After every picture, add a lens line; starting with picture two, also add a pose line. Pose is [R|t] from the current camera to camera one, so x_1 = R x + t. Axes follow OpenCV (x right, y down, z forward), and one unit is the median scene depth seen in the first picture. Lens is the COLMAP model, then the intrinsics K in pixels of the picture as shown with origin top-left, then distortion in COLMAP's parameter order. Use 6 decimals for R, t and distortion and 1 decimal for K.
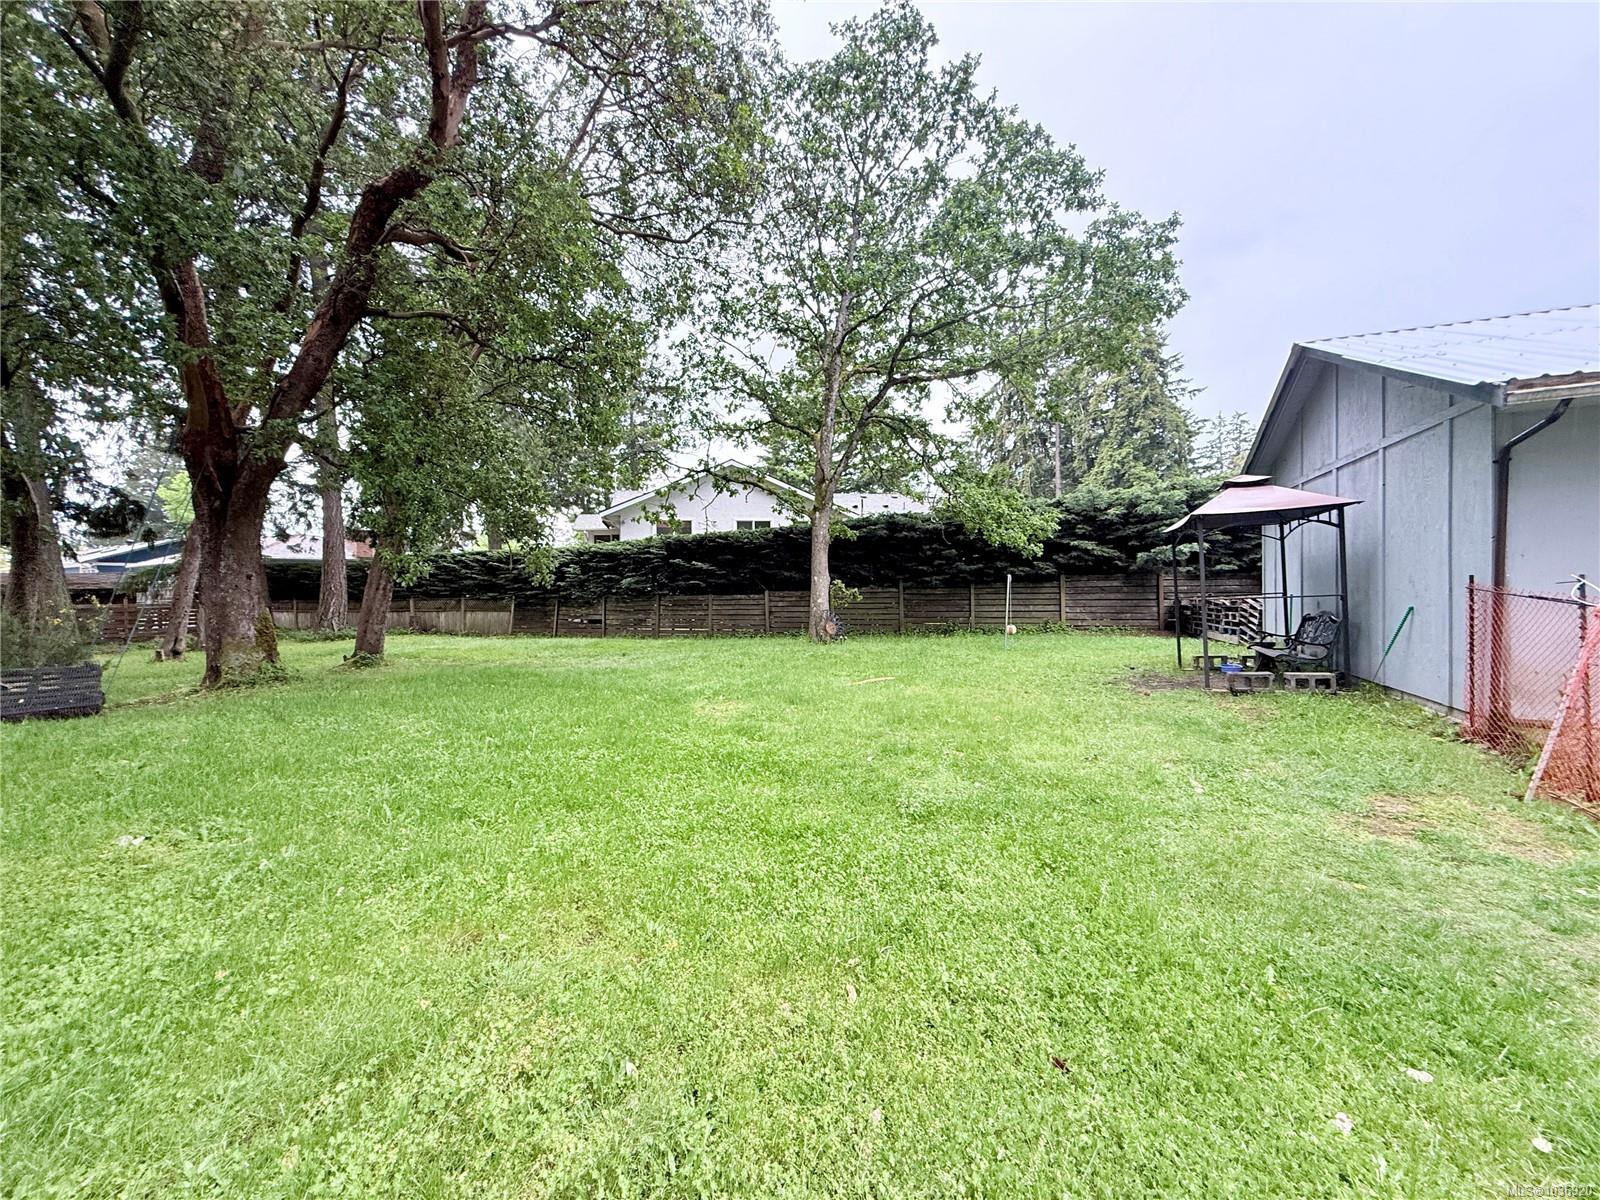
lens RADIAL K [[636.6, 0, 800.0], [0, 636.6, 600.0], [0, 0, 1]] dist [0.000258, 0.000001]
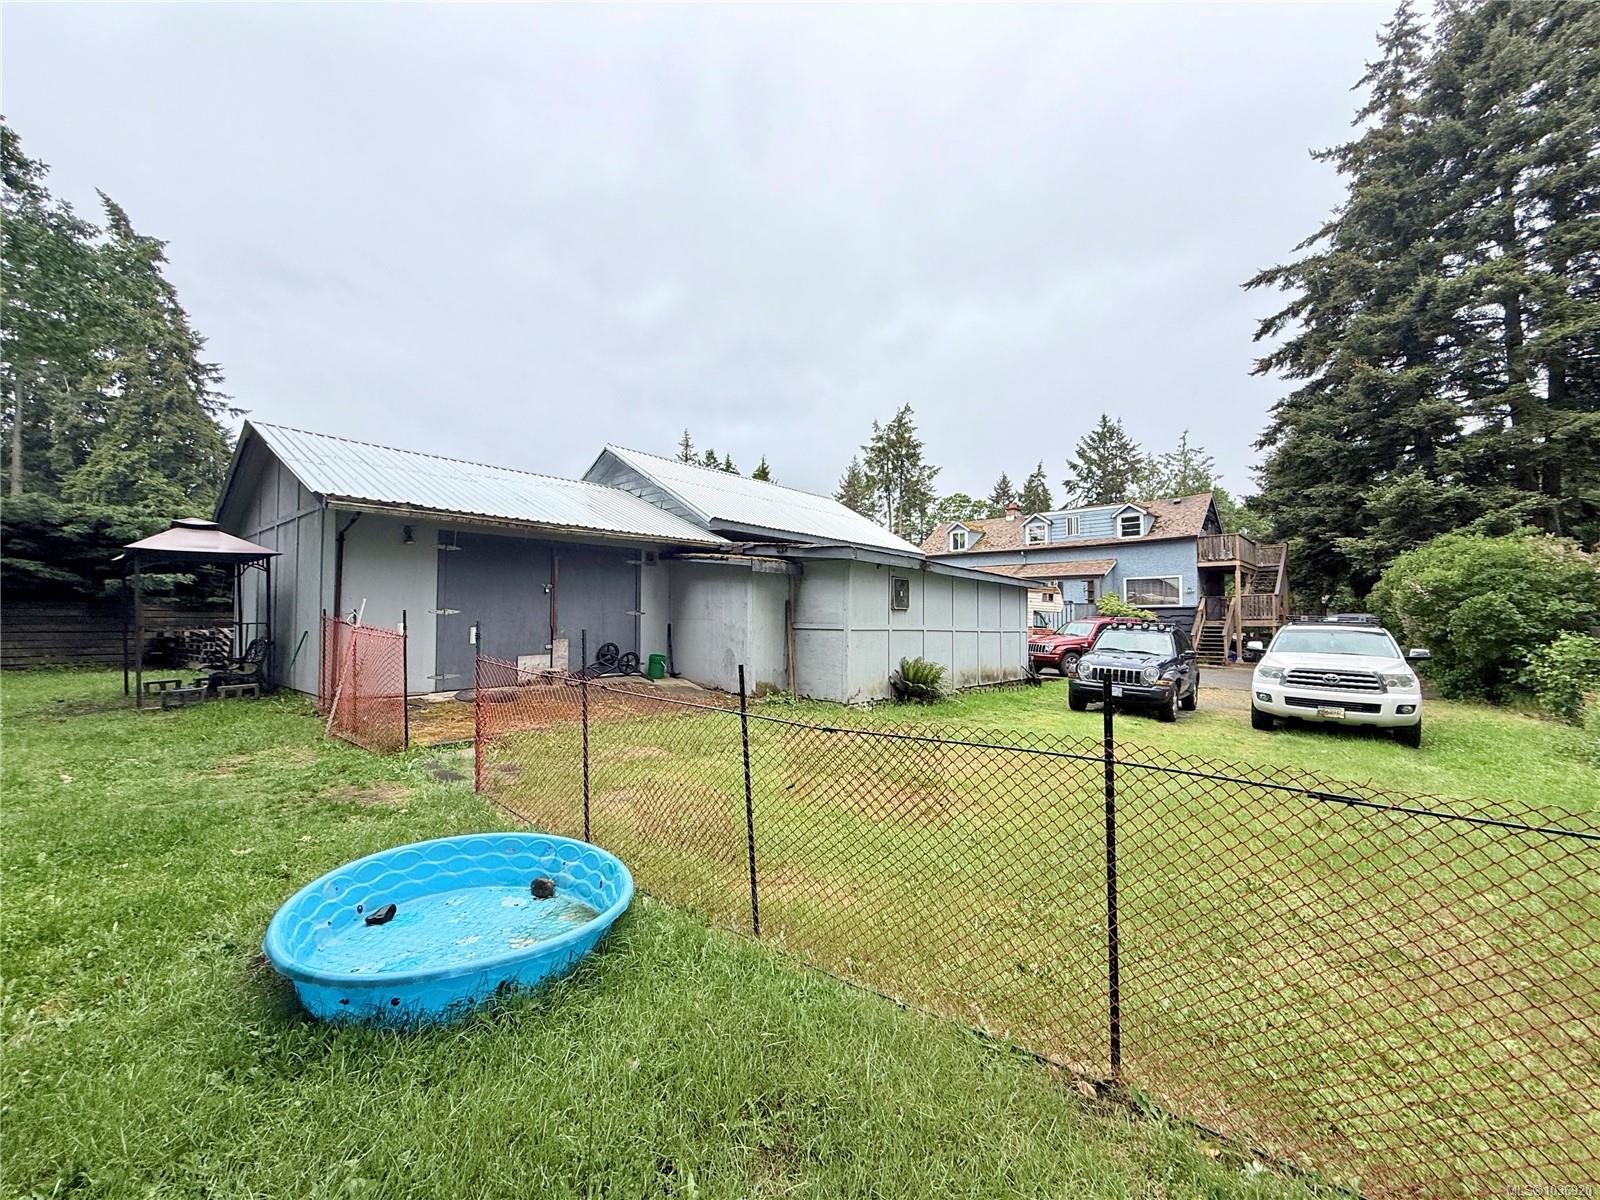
lens RADIAL K [[636.6, 0, 800.0], [0, 636.6, 600.0], [0, 0, 1]] dist [0.000258, 0.000001]
pose [[0.296245, 0.047299, 0.953940, -0.033274], [0.008391, 0.998606, -0.052119, 0.009700], [-0.955075, 0.023444, 0.295435, -0.189708]]
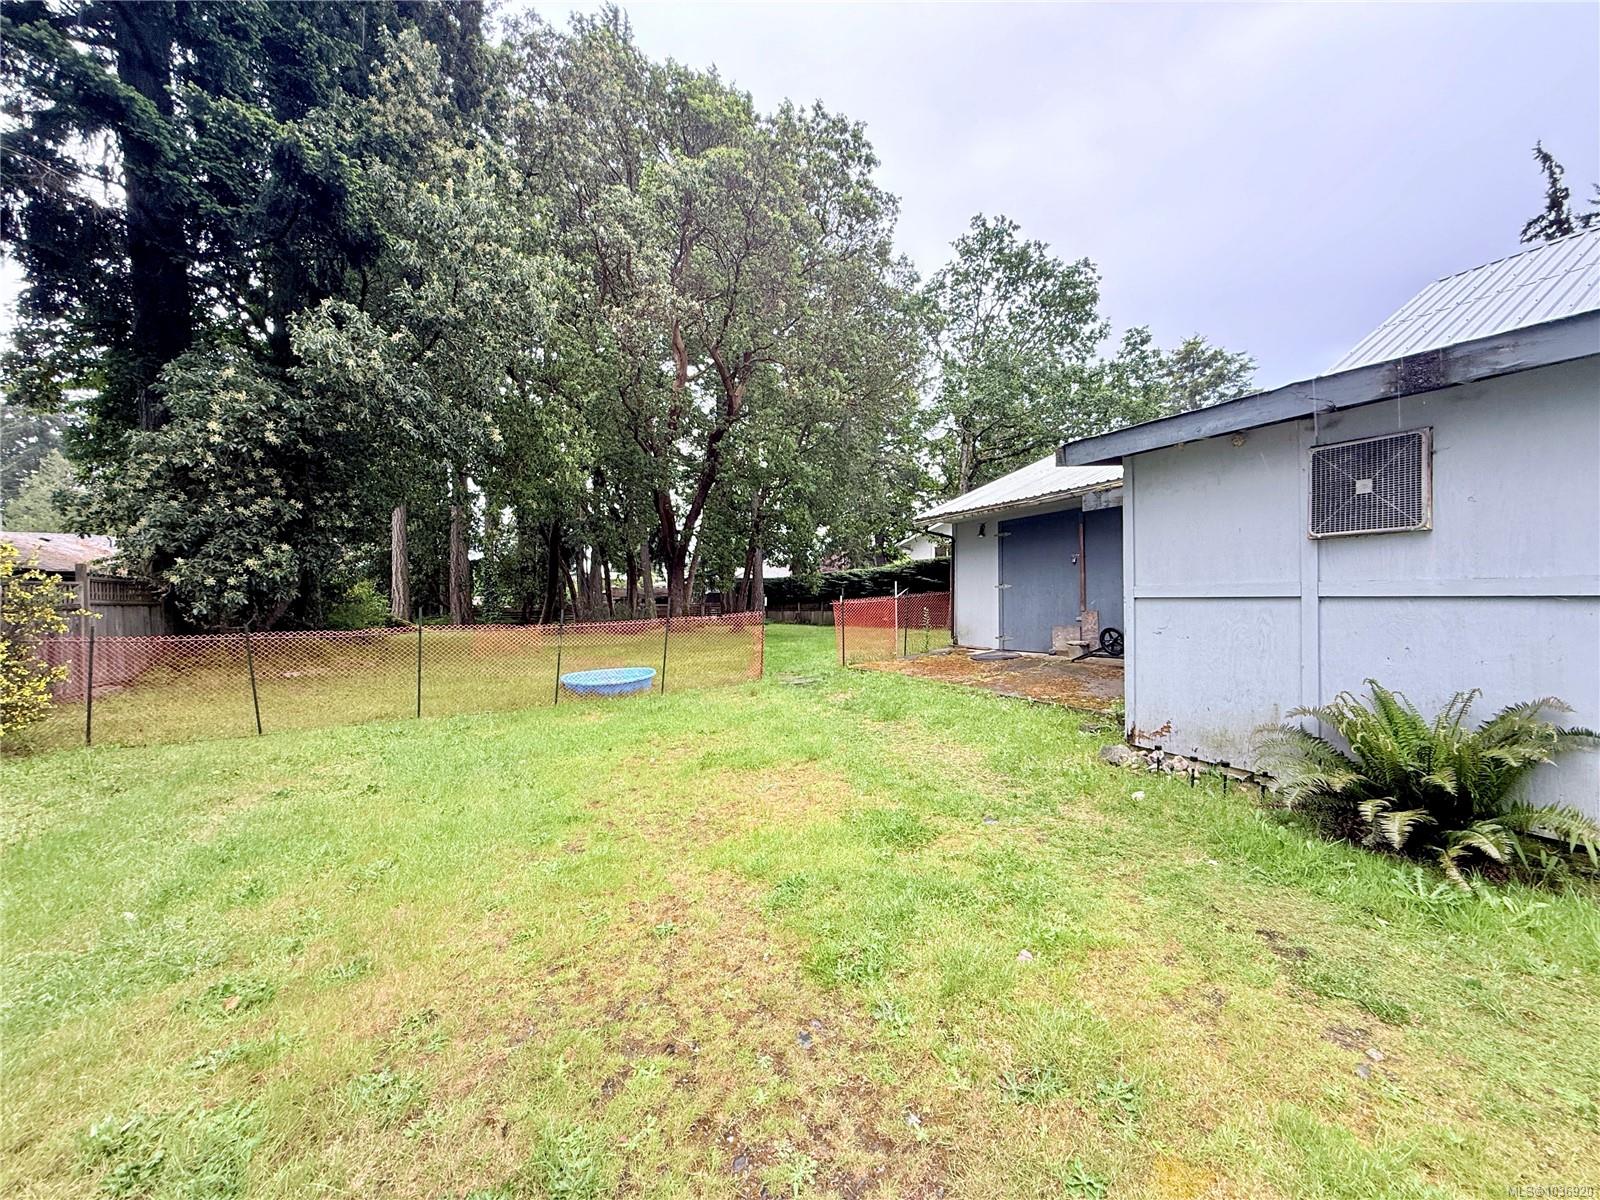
lens RADIAL K [[636.6, 0, 800.0], [0, 636.6, 600.0], [0, 0, 1]] dist [0.000258, 0.000001]
pose [[0.772651, 0.004016, -0.634818, 0.673854], [-0.013705, 0.999852, -0.010356, 0.013001], [0.634683, 0.016702, 0.772592, -0.399911]]
